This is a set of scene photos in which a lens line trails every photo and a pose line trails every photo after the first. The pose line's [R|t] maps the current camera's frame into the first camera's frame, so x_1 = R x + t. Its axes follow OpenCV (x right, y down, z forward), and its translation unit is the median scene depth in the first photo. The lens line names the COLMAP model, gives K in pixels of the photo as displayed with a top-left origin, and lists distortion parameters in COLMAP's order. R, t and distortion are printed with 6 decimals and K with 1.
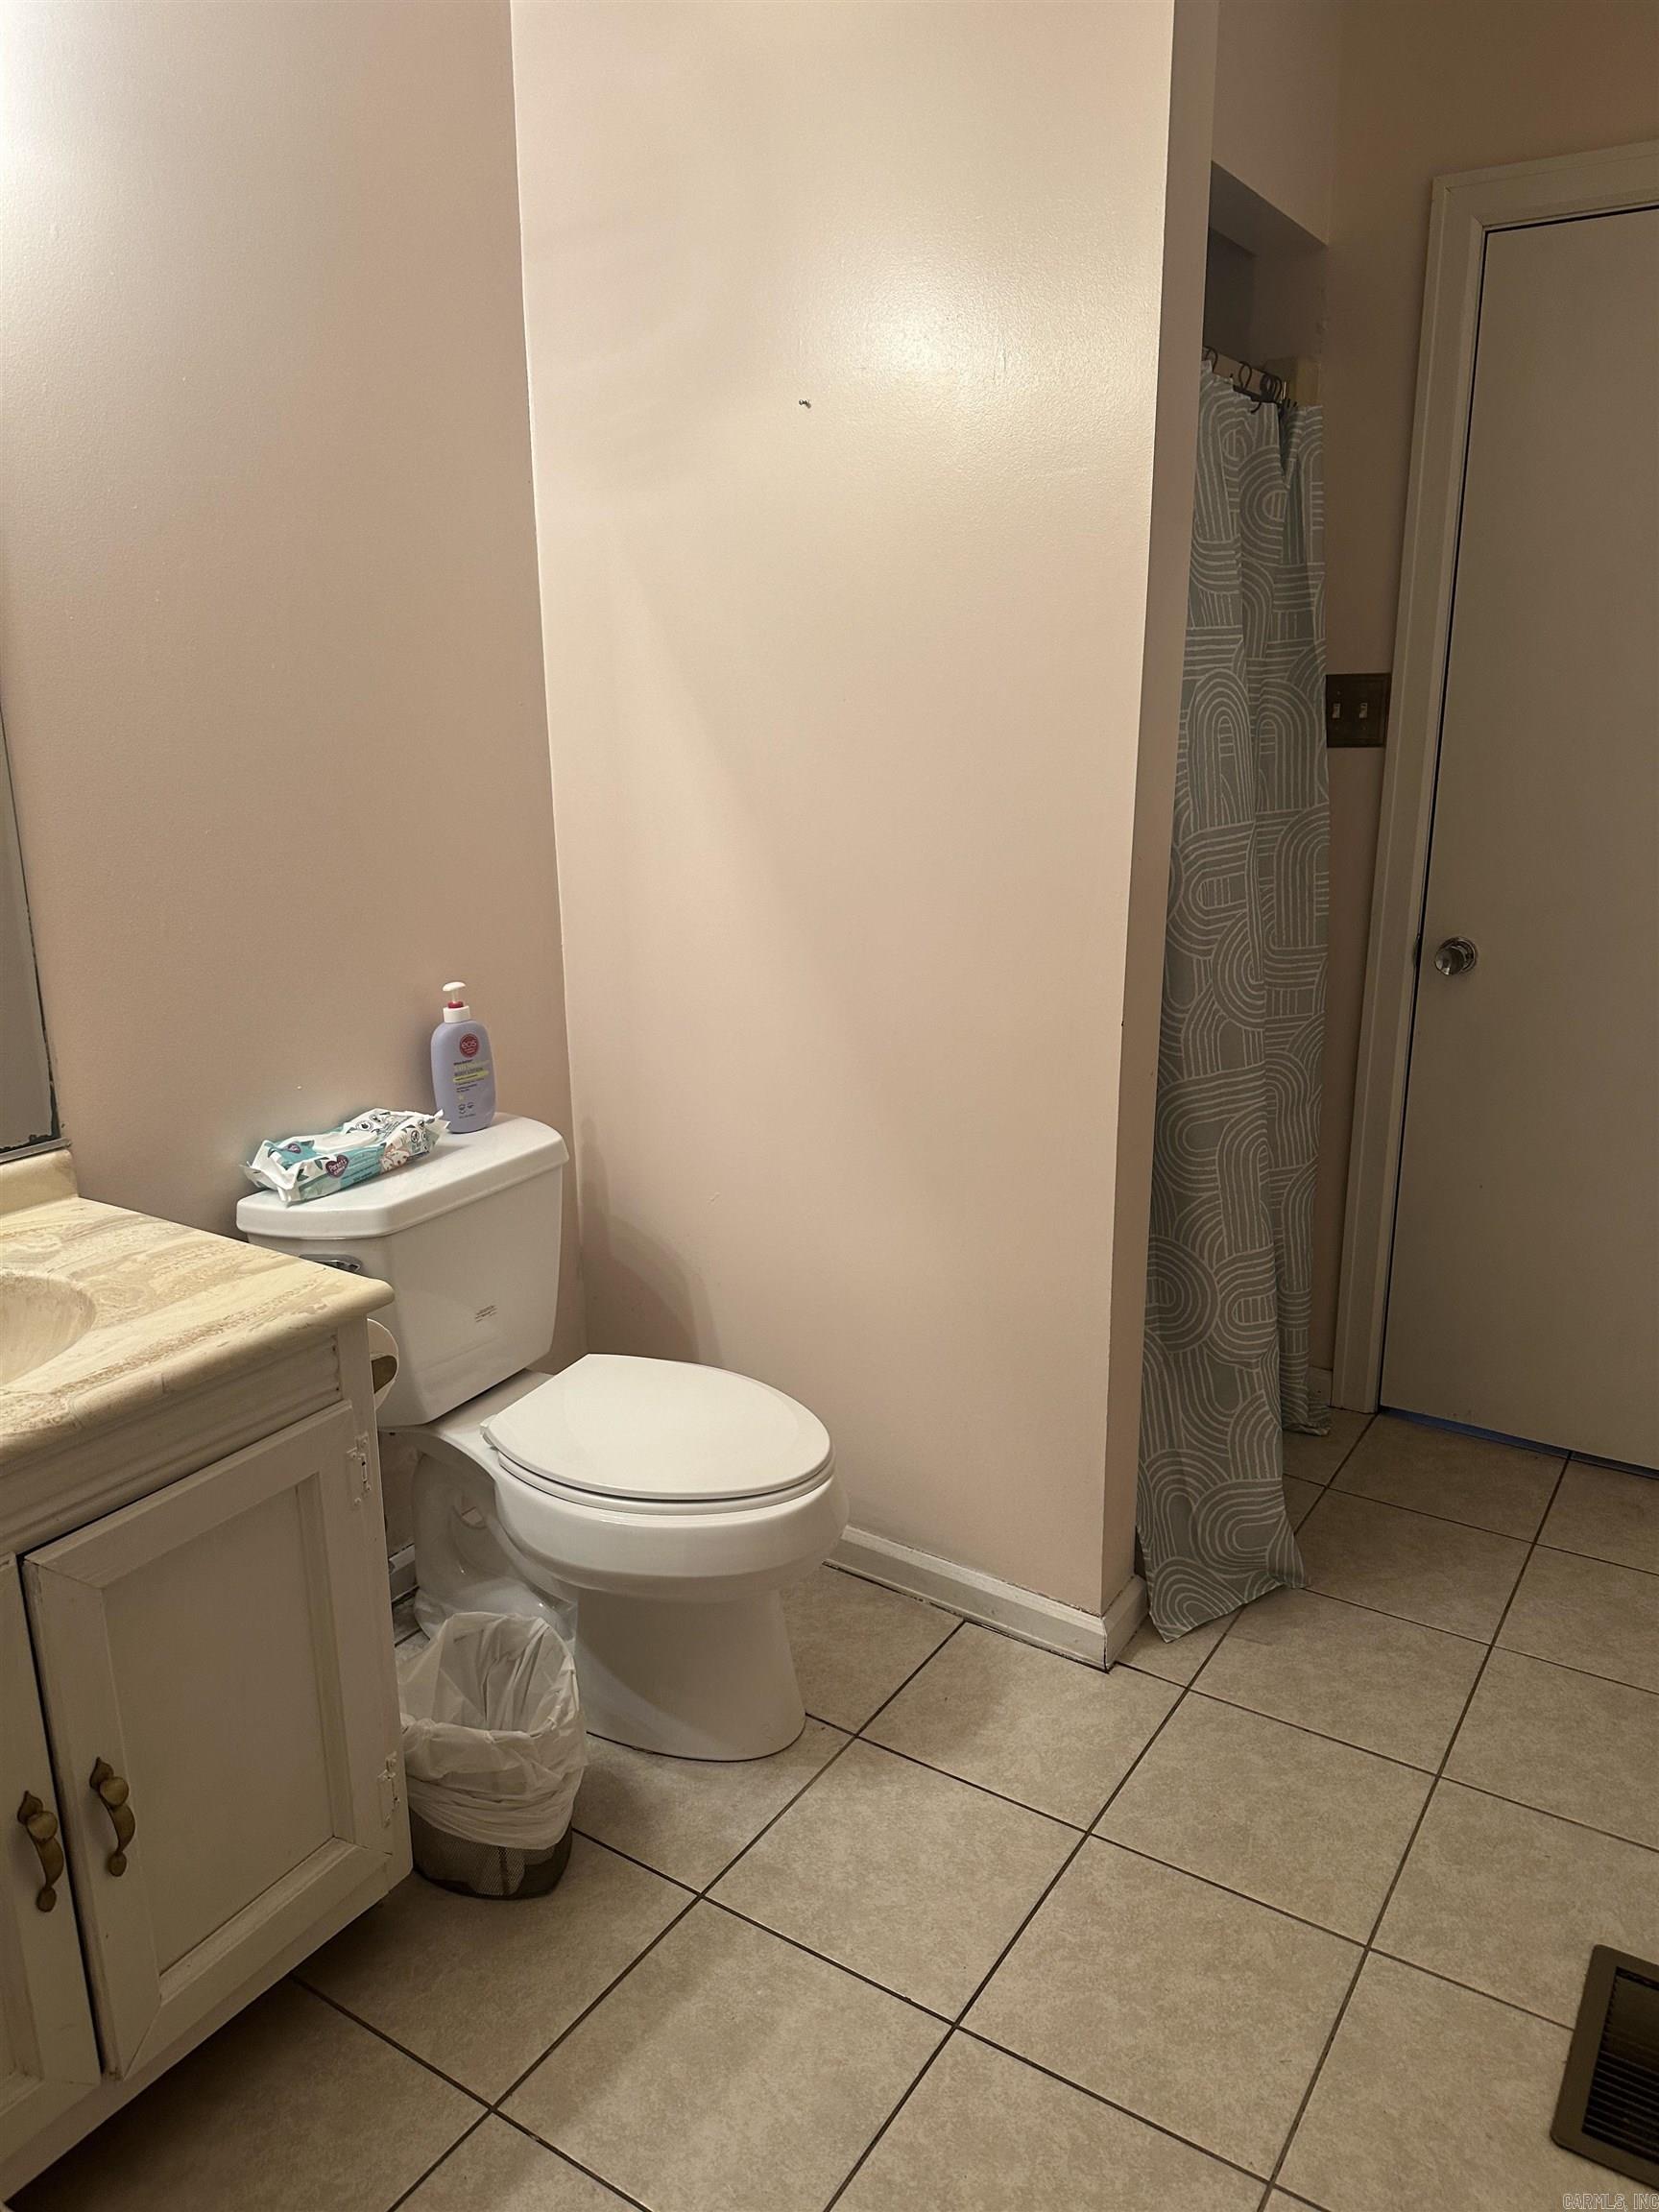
lens RADIAL K [[1564.7, 0, 830.8], [0, 1564.7, 1102.0], [0, 0, 1]] dist [0.005116, -0.007114]
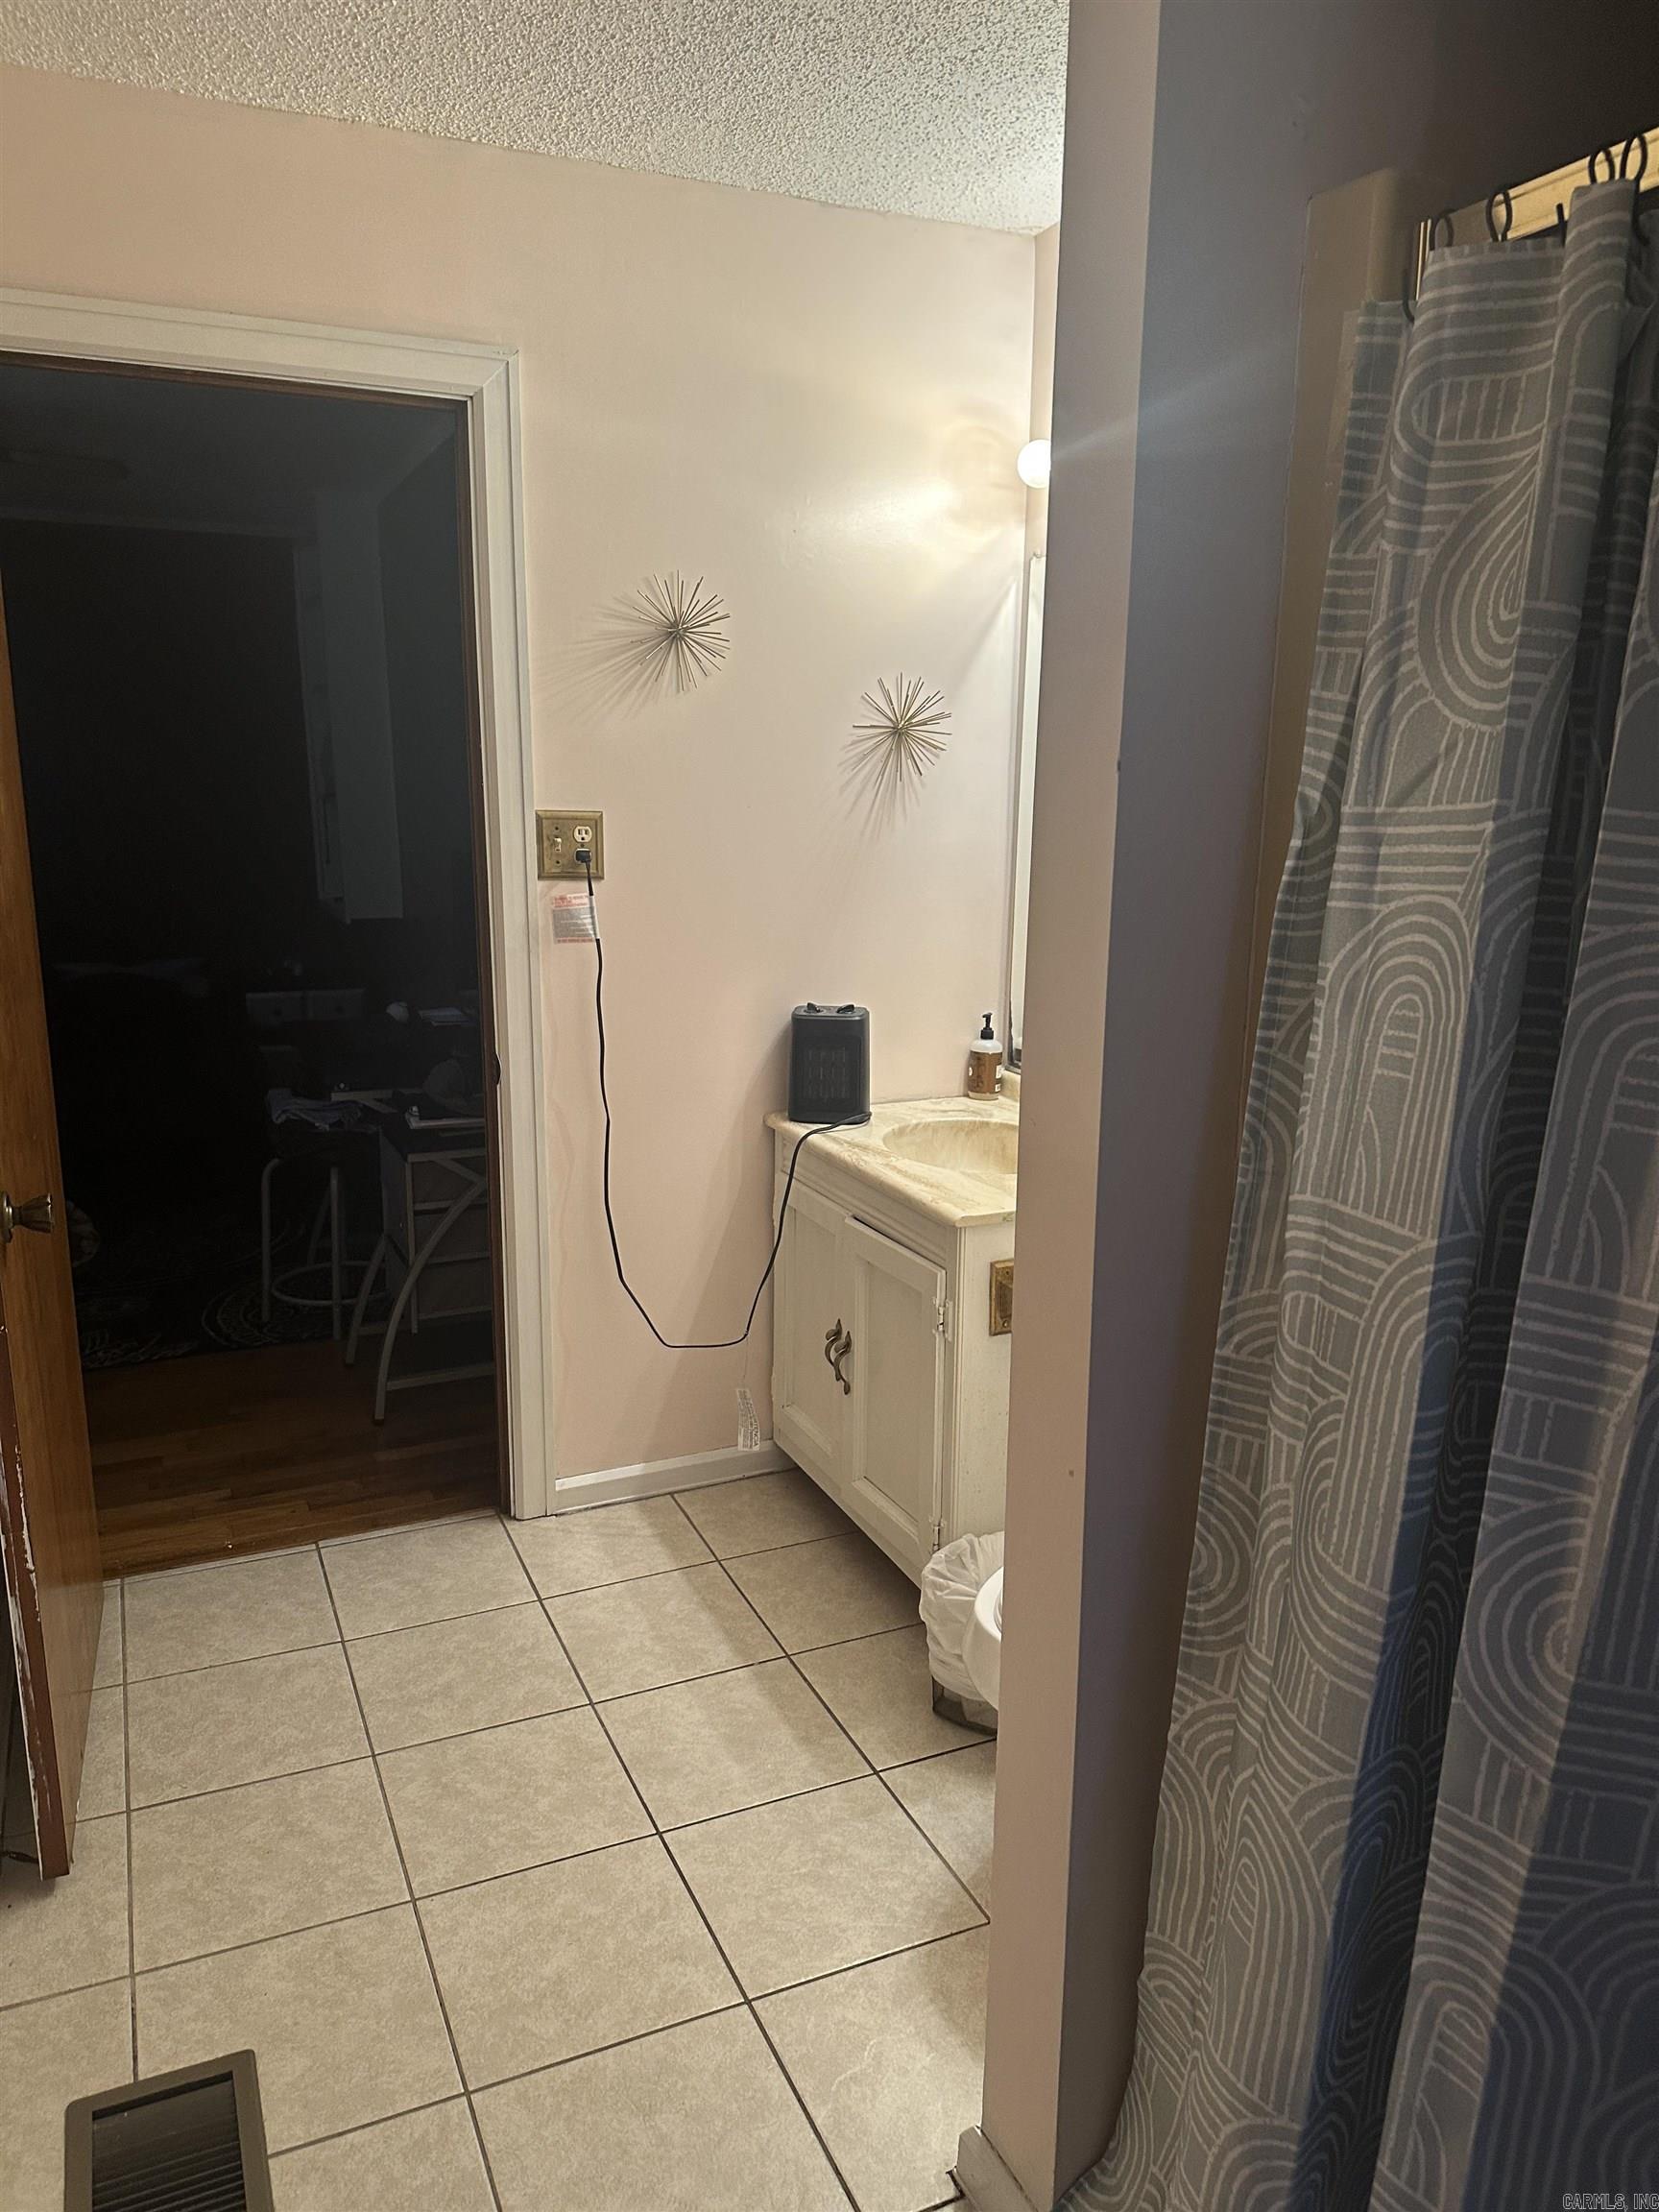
lens RADIAL K [[1564.7, 0, 829.9], [0, 1564.7, 1108.7], [0, 0, 1]] dist [0.005116, -0.007114]
pose [[-0.535764, 0.175705, -0.825884, 0.962009], [-0.229247, 0.911101, 0.342551, -0.443601], [0.812652, 0.372858, -0.447855, 1.442327]]
